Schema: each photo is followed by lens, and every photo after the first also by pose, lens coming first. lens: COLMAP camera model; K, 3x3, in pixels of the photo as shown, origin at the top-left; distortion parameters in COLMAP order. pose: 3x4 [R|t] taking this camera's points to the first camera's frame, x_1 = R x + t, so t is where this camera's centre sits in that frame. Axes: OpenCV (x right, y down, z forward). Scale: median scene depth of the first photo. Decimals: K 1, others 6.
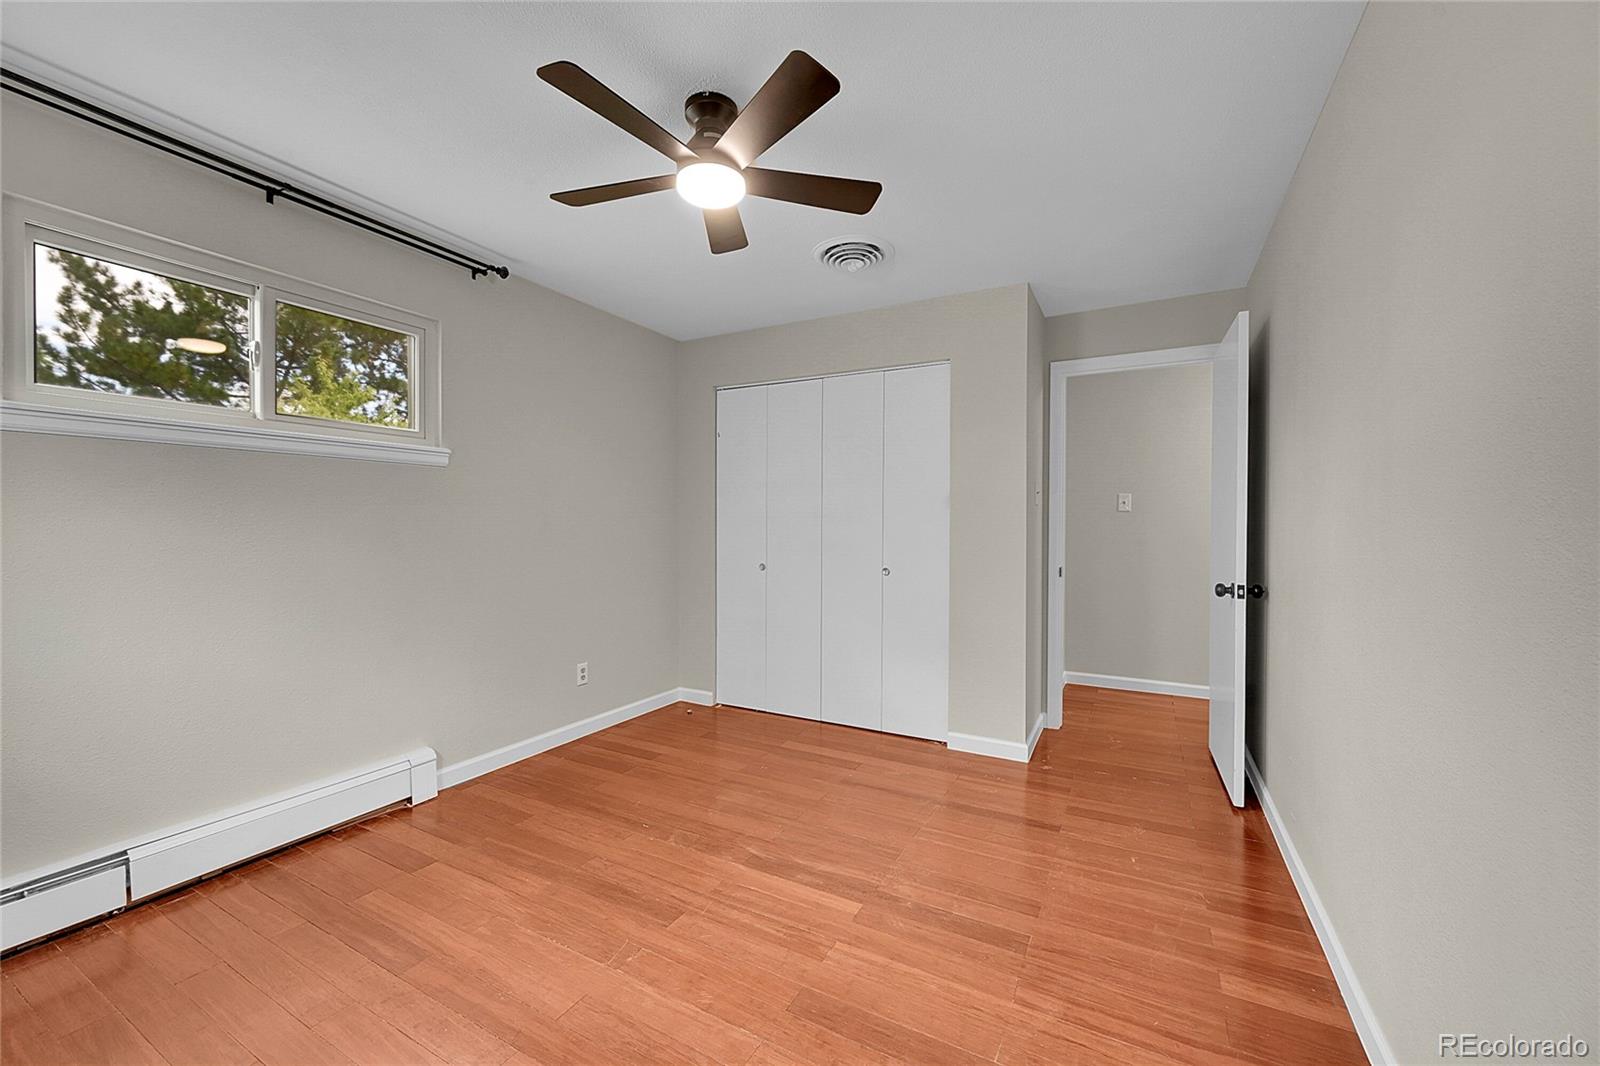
lens RADIAL K [[630.0, 0, 796.6], [0, 630.0, 532.8], [0, 0, 1]] dist [0.001069, 0.000041]
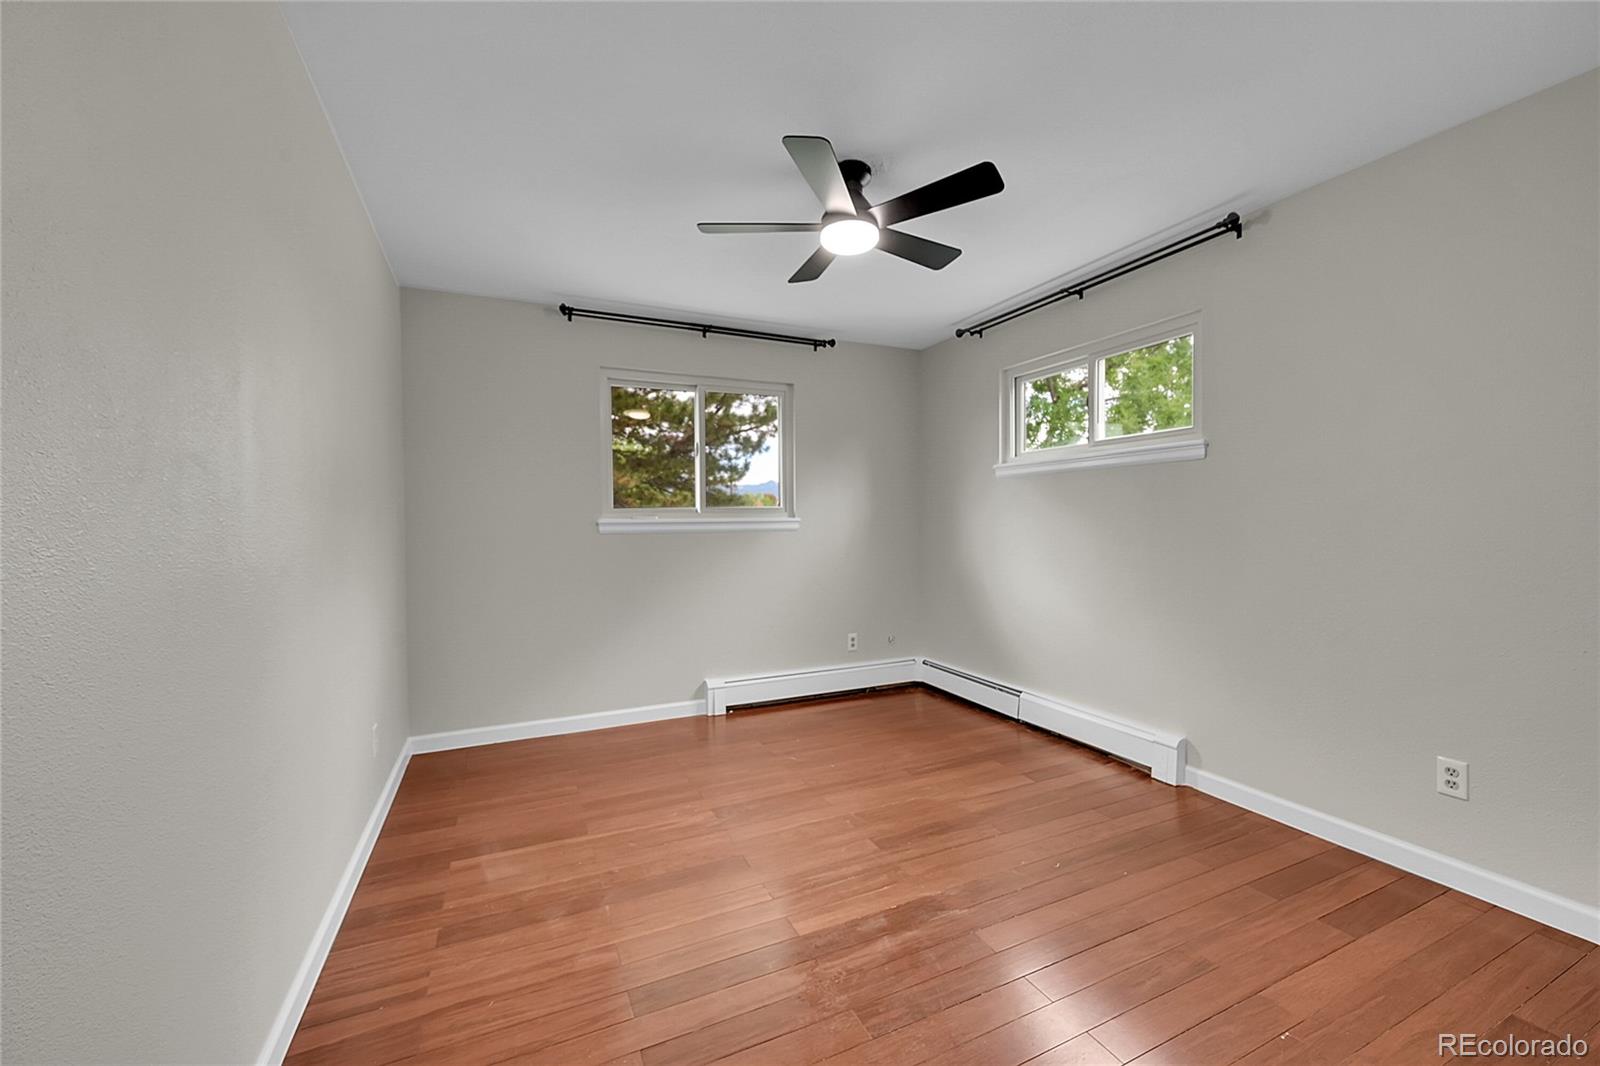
lens RADIAL K [[630.0, 0, 798.5], [0, 630.0, 526.1], [0, 0, 1]] dist [0.001069, 0.000041]
pose [[-0.593741, 0.009046, -0.804605, 0.767949], [-0.004277, 0.999887, 0.014398, -0.016143], [0.804645, 0.011990, -0.593635, 1.408071]]
